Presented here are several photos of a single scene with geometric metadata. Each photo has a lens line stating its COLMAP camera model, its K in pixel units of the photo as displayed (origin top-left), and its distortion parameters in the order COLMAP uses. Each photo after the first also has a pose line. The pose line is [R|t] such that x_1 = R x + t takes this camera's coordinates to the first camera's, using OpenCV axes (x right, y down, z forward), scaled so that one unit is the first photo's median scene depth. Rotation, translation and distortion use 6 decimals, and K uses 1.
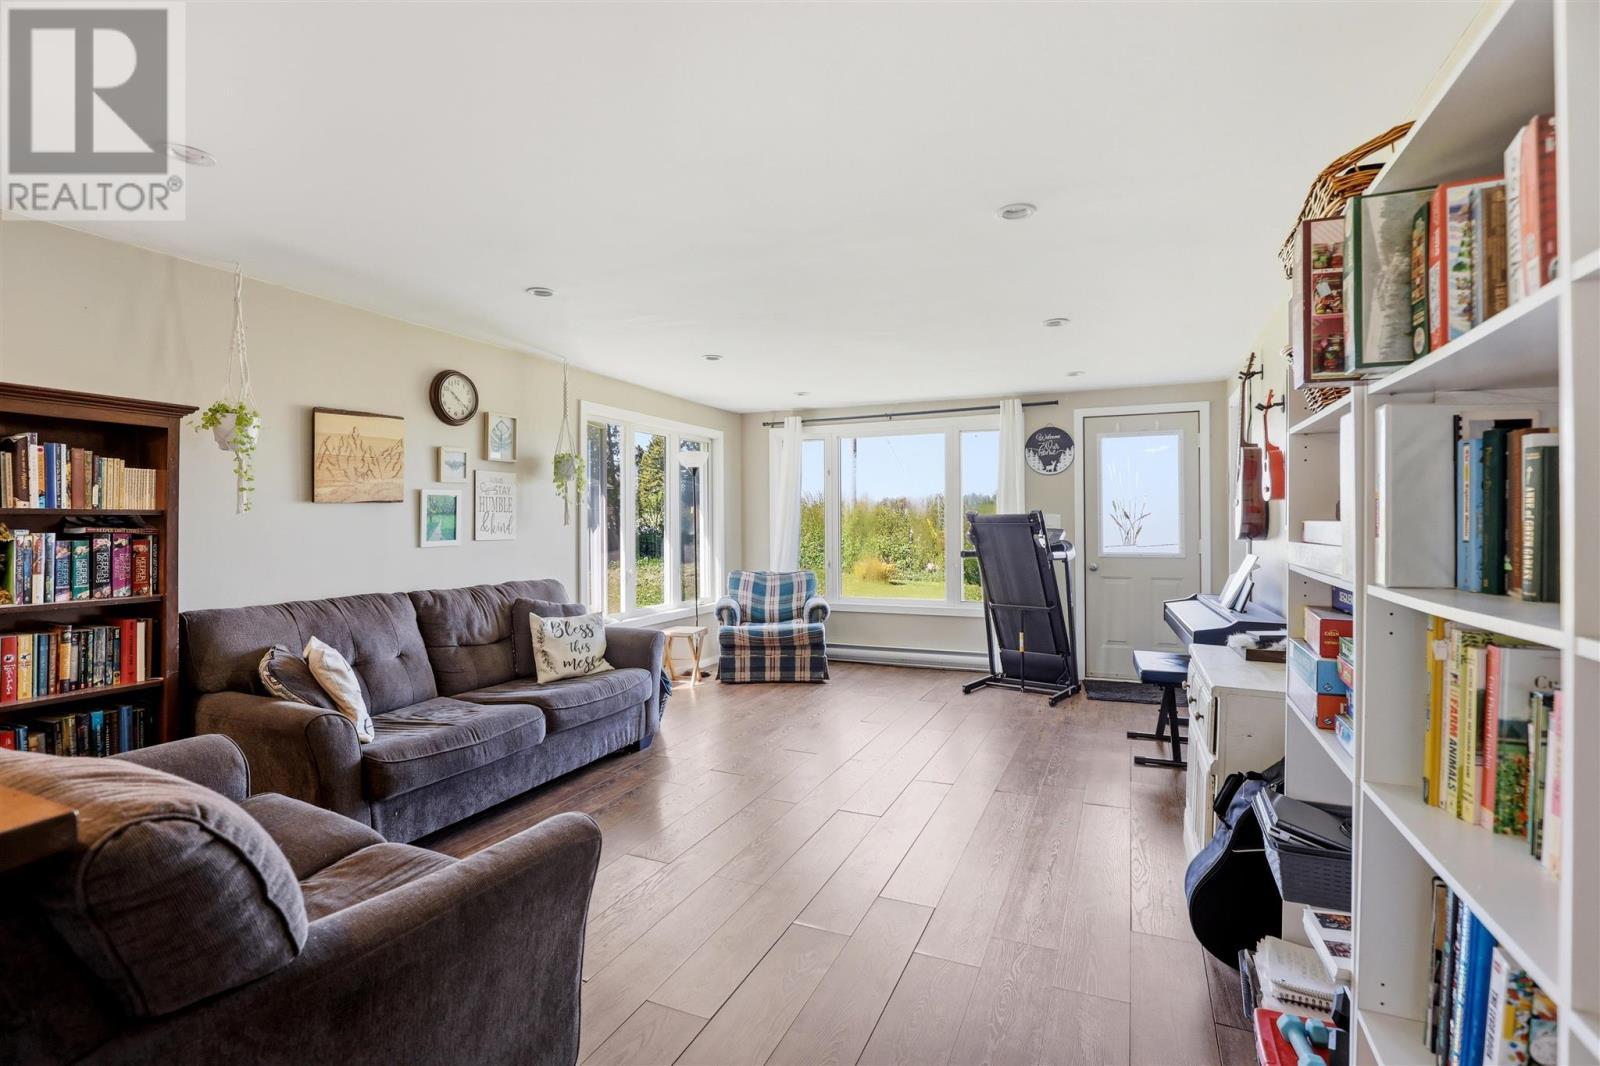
lens RADIAL K [[755.5, 0, 827.2], [0, 755.5, 517.8], [0, 0, 1]] dist [-0.037832, 0.000636]
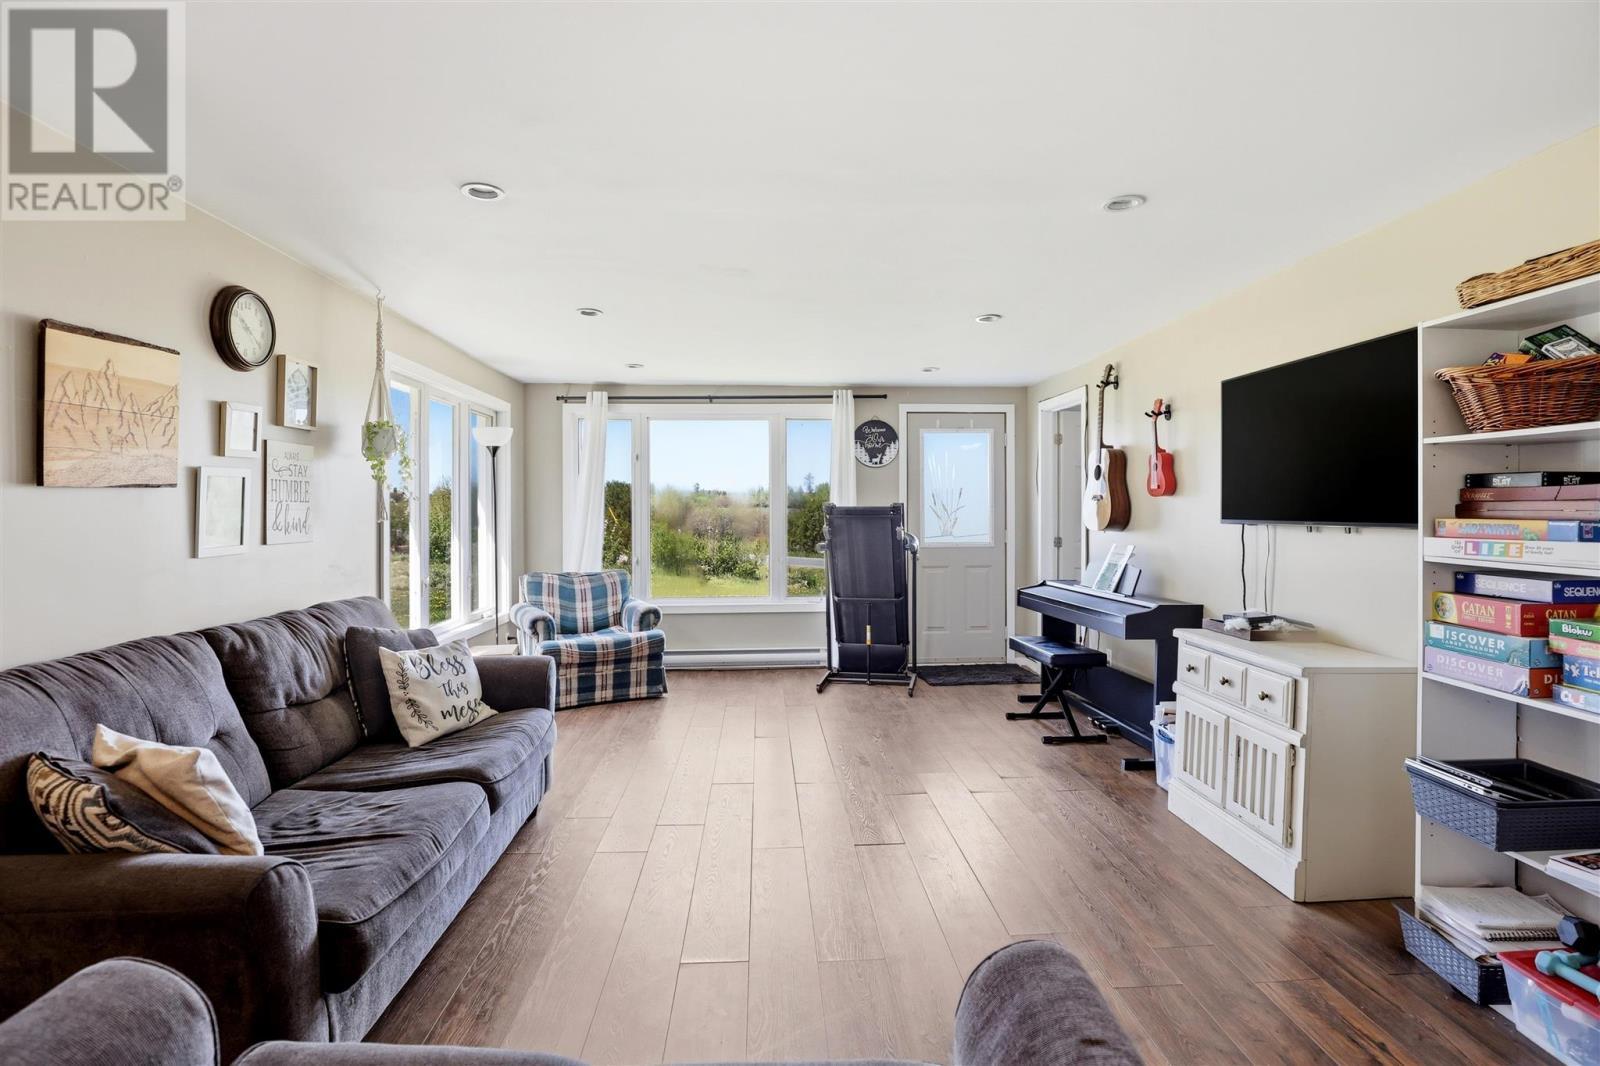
lens RADIAL K [[755.5, 0, 827.2], [0, 755.5, 517.8], [0, 0, 1]] dist [-0.037832, 0.000636]
pose [[0.889002, -0.003226, 0.457892, -0.239371], [-0.003685, 0.999892, 0.014200, -0.003832], [-0.457888, -0.014311, 0.888895, 0.136259]]
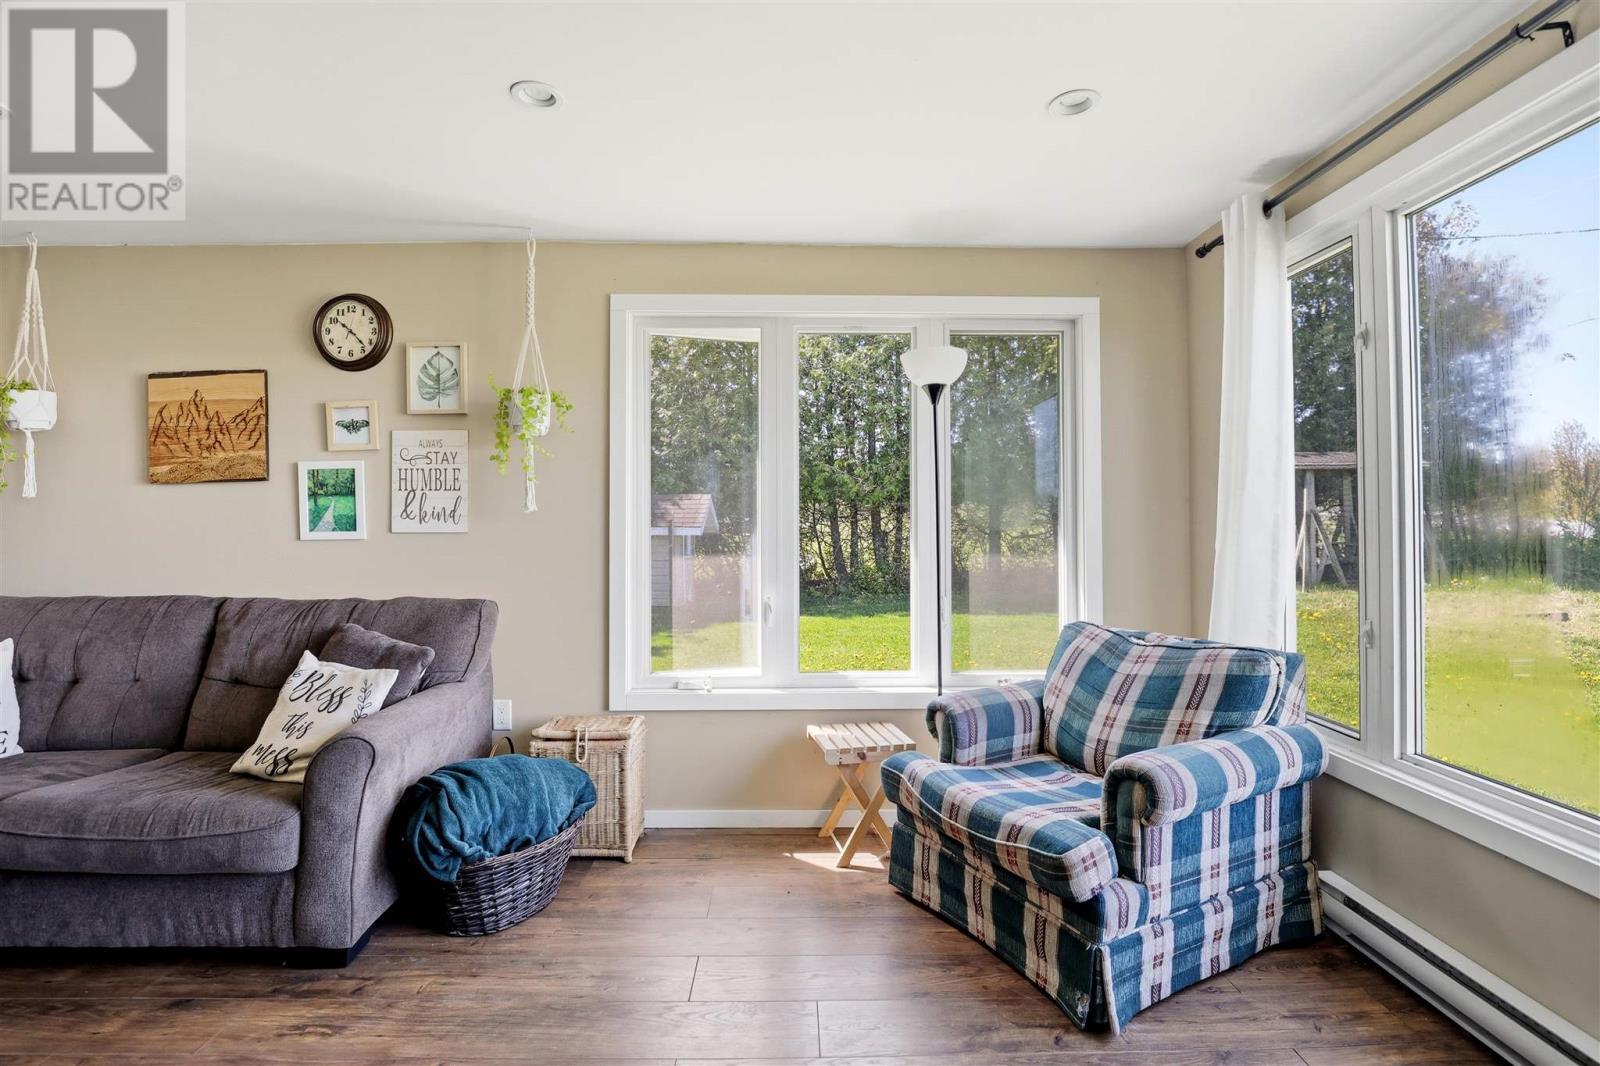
lens RADIAL K [[731.5, 0, 825.0], [0, 731.5, 530.3], [0, 0, 1]] dist [-0.027234, 0.000727]
pose [[0.389275, 0.004960, -0.921108, 0.217254], [0.005501, 0.999955, 0.007710, 0.018071], [0.921105, -0.008068, 0.389230, 0.810177]]
